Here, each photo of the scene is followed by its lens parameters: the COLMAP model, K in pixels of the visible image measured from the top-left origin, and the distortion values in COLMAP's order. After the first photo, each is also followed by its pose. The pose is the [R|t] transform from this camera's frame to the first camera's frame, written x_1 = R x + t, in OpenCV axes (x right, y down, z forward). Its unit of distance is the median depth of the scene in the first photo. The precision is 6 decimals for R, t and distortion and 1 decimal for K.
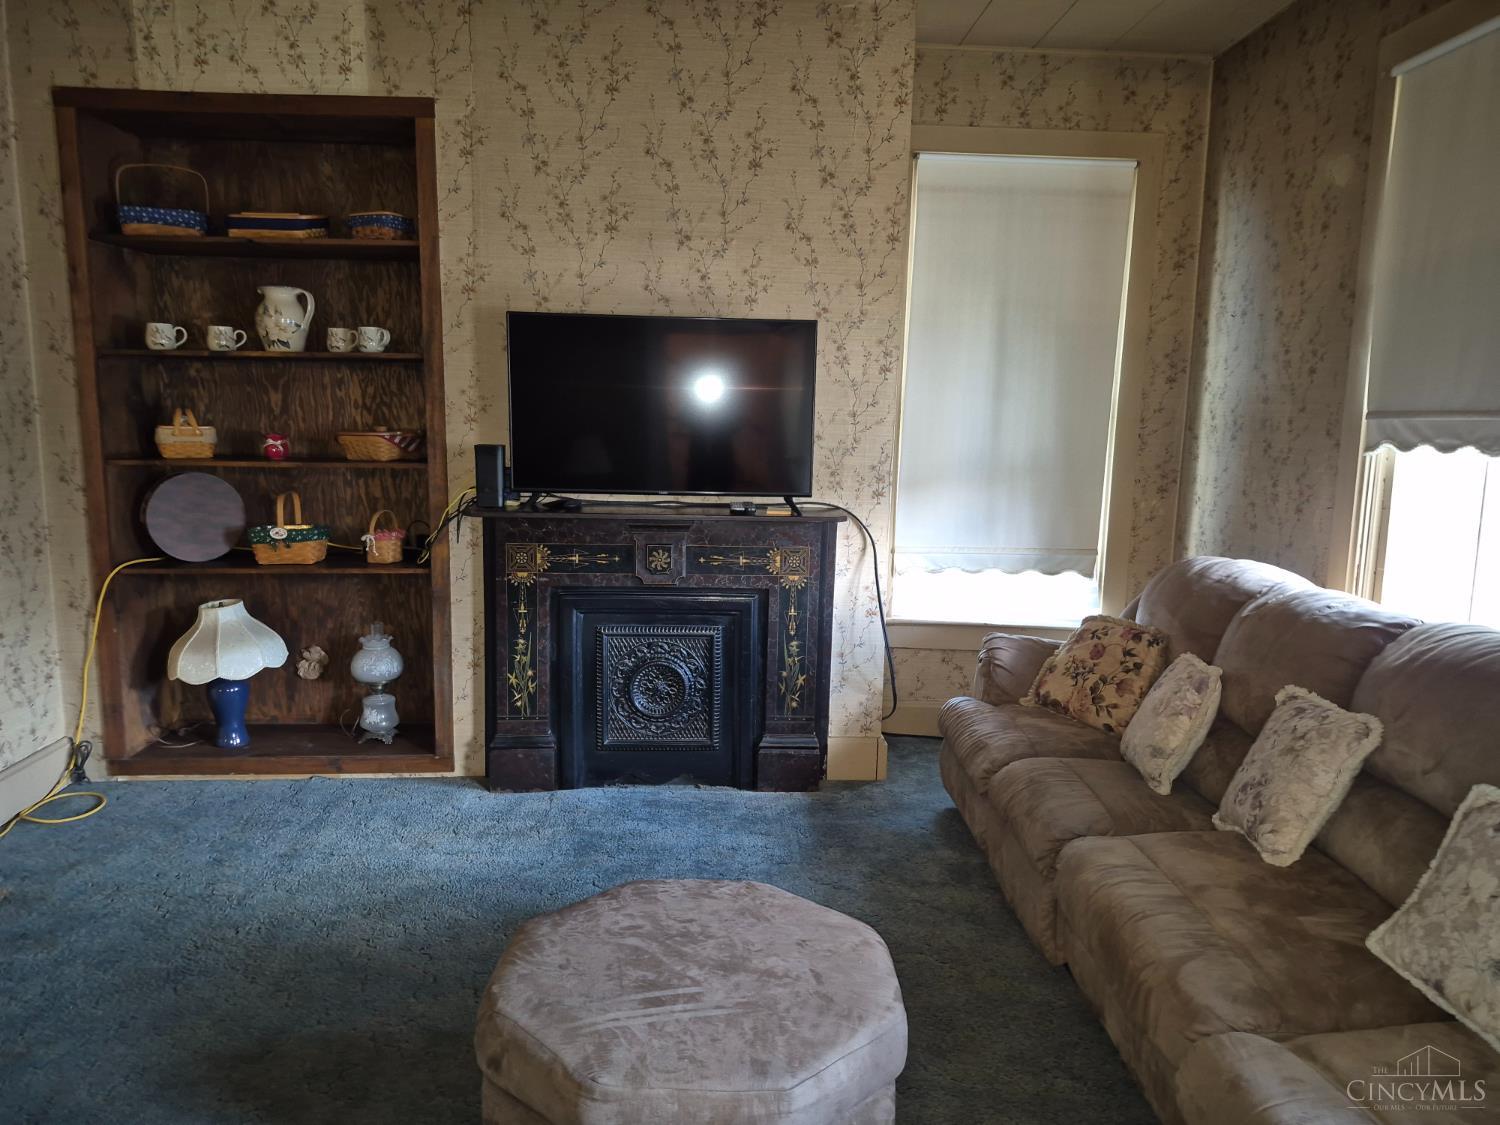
lens RADIAL K [[1038.1, 0, 754.6], [0, 1038.1, 558.6], [0, 0, 1]] dist [0.108148, -0.145231]
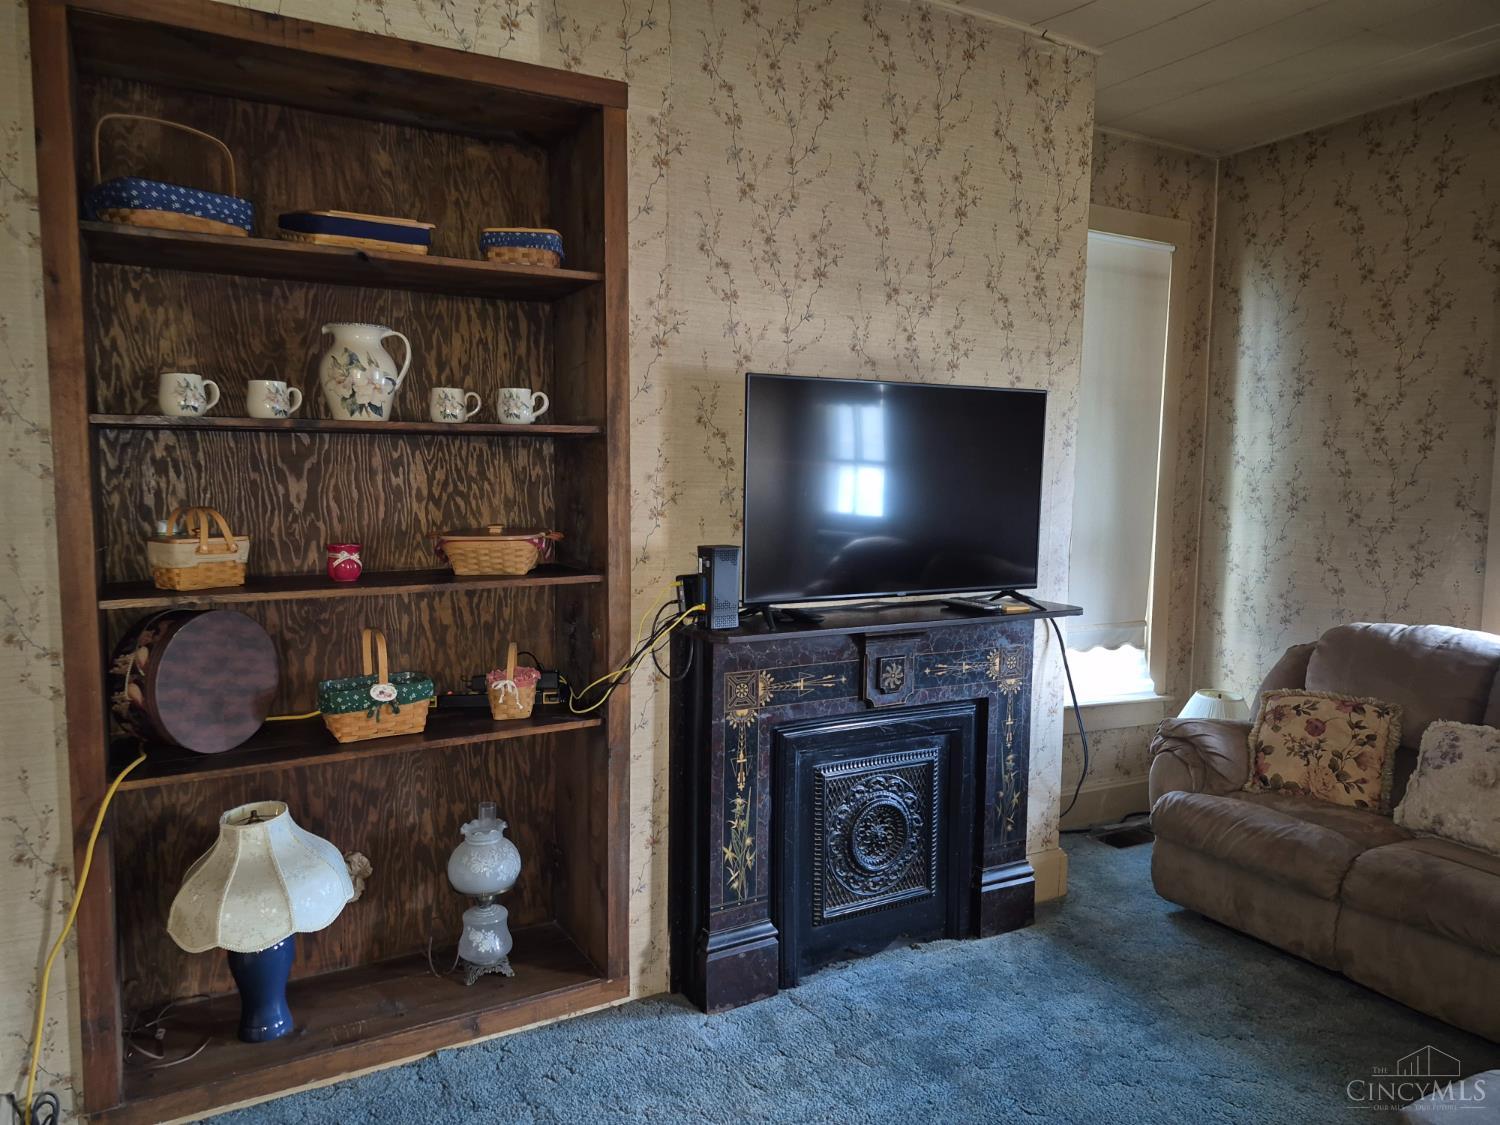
lens RADIAL K [[1039.7, 0, 743.4], [0, 1039.7, 568.6], [0, 0, 1]] dist [0.112494, -0.149159]
pose [[0.891503, -0.053211, 0.449879, -0.555520], [0.075953, 0.996577, -0.032639, -0.064488], [-0.446602, 0.063267, 0.892493, 0.310785]]
